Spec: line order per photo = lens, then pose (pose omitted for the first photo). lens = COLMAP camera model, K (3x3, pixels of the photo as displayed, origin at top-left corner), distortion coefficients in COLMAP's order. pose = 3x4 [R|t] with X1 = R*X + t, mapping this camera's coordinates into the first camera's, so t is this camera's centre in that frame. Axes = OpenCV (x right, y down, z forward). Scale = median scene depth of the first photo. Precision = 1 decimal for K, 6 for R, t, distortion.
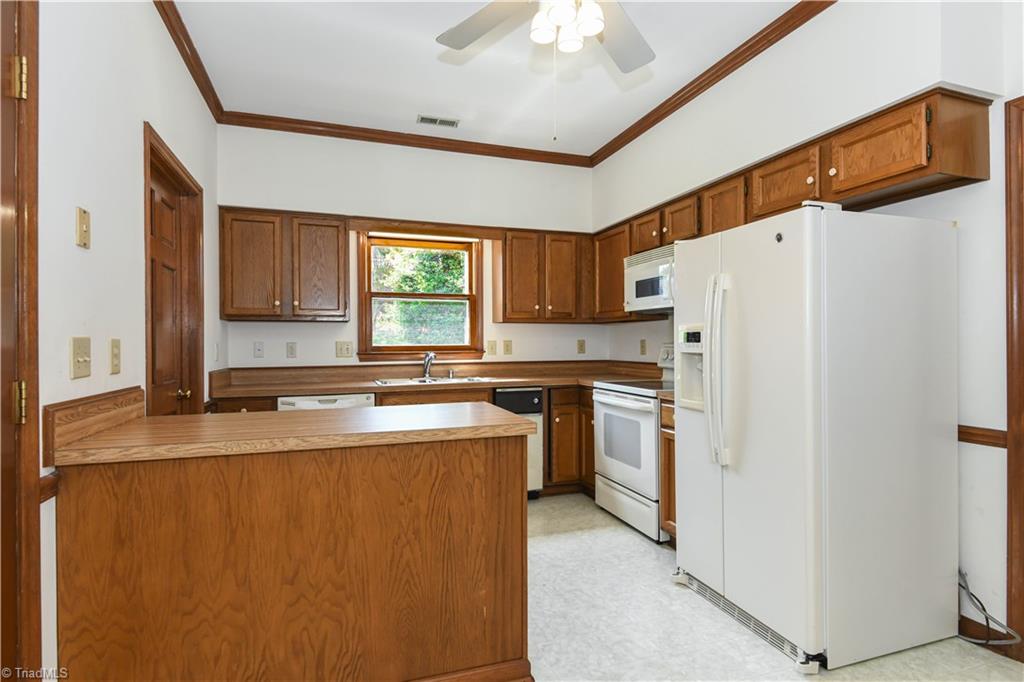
lens RADIAL K [[523.0, 0, 509.7], [0, 523.0, 341.1], [0, 0, 1]] dist [0.011264, -0.009875]
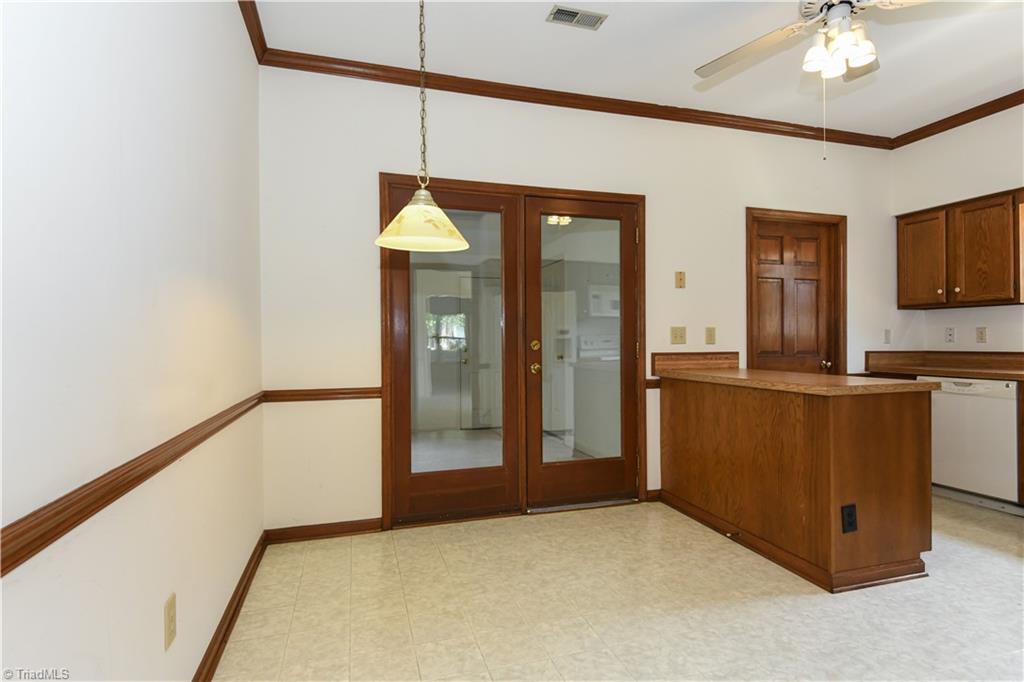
lens RADIAL K [[523.0, 0, 507.4], [0, 523.0, 338.8], [0, 0, 1]] dist [0.011264, -0.009875]
pose [[-0.034054, 0.002666, -0.999416, 0.651407], [0.008081, 0.999964, 0.002392, 0.015267], [0.999387, -0.007995, -0.034075, 0.132677]]
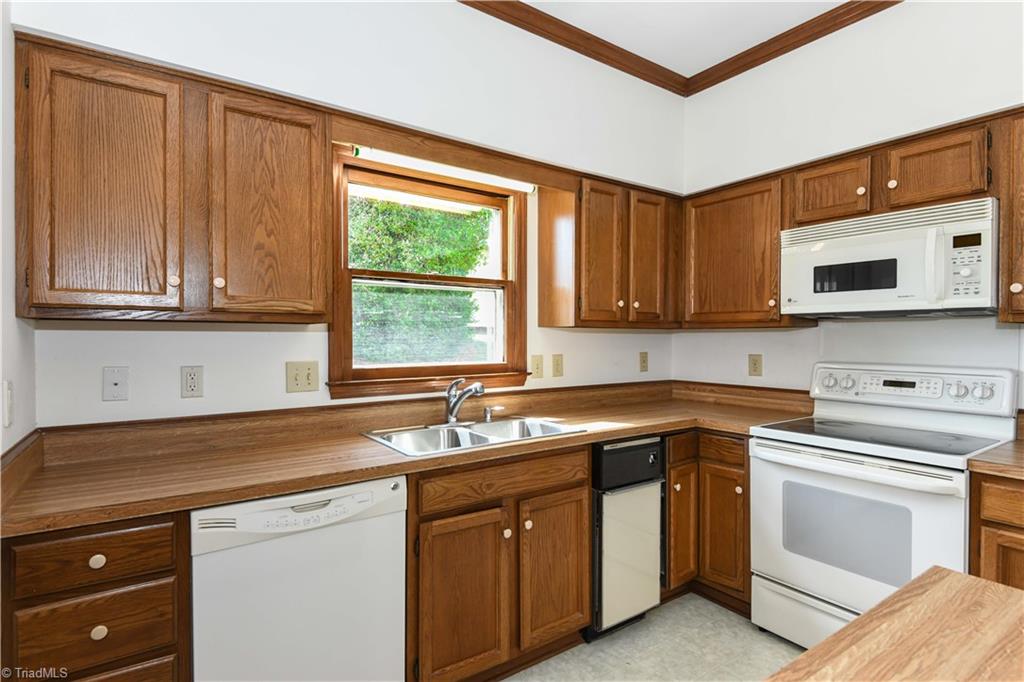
lens RADIAL K [[523.0, 0, 509.1], [0, 523.0, 340.5], [0, 0, 1]] dist [0.011264, -0.009875]
pose [[0.961187, 0.004160, 0.275867, -0.284237], [-0.006159, 0.999961, 0.006380, -0.026513], [-0.275830, -0.007831, 0.961175, 0.483920]]
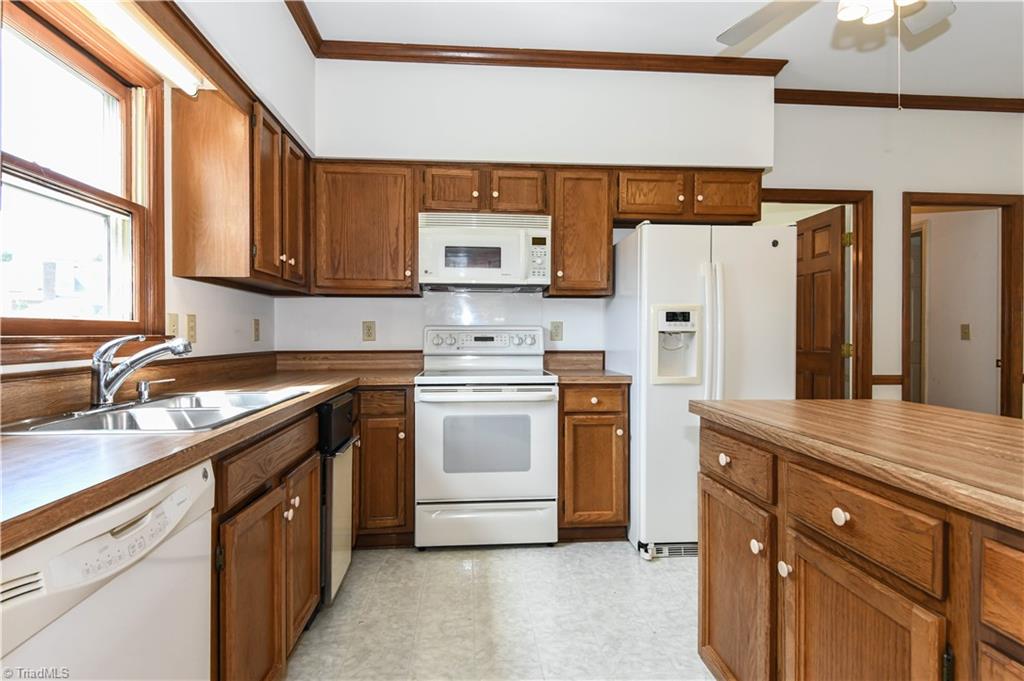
lens RADIAL K [[523.0, 0, 515.2], [0, 523.0, 339.8], [0, 0, 1]] dist [0.011264, -0.009875]
pose [[0.237042, -0.004219, 0.971490, -0.497797], [-0.001785, 0.999987, 0.004778, 0.023294], [-0.971498, -0.002867, 0.237031, 0.698448]]
